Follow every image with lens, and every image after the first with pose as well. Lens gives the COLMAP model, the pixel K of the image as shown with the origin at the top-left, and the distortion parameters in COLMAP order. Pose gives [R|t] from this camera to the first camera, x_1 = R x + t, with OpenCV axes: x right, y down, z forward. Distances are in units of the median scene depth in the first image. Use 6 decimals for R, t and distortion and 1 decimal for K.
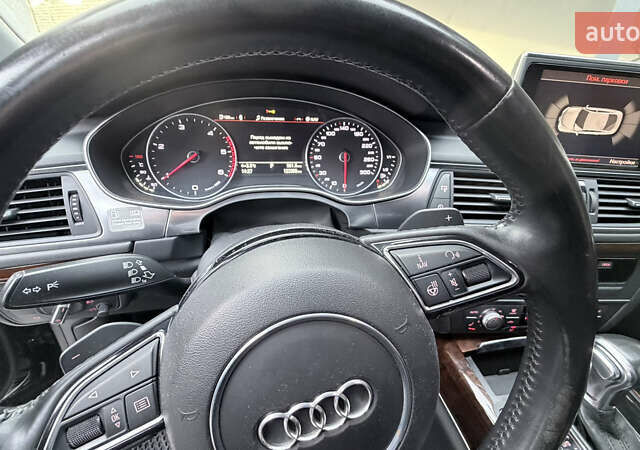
lens RADIAL K [[320.2, 0, 320.0], [0, 320.2, 225.0], [0, 0, 1]] dist [0.002074, -0.000912]
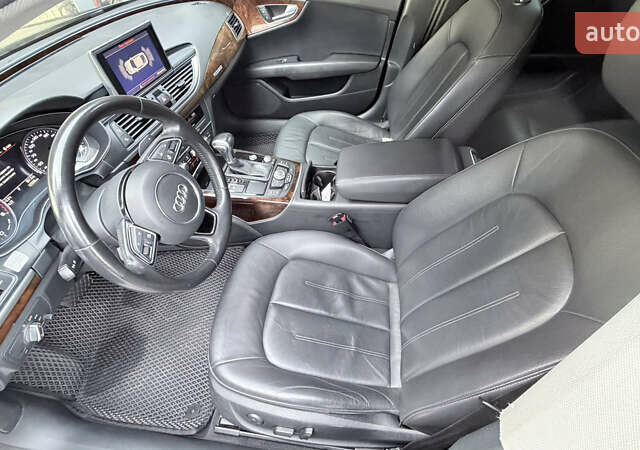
lens RADIAL K [[320.2, 0, 320.0], [0, 320.2, 225.0], [0, 0, 1]] dist [0.002074, -0.000912]
pose [[0.306080, -0.762372, 0.570179, -0.752746], [0.537122, 0.632785, 0.557748, -0.175559], [-0.786012, 0.135540, 0.603170, -1.010854]]
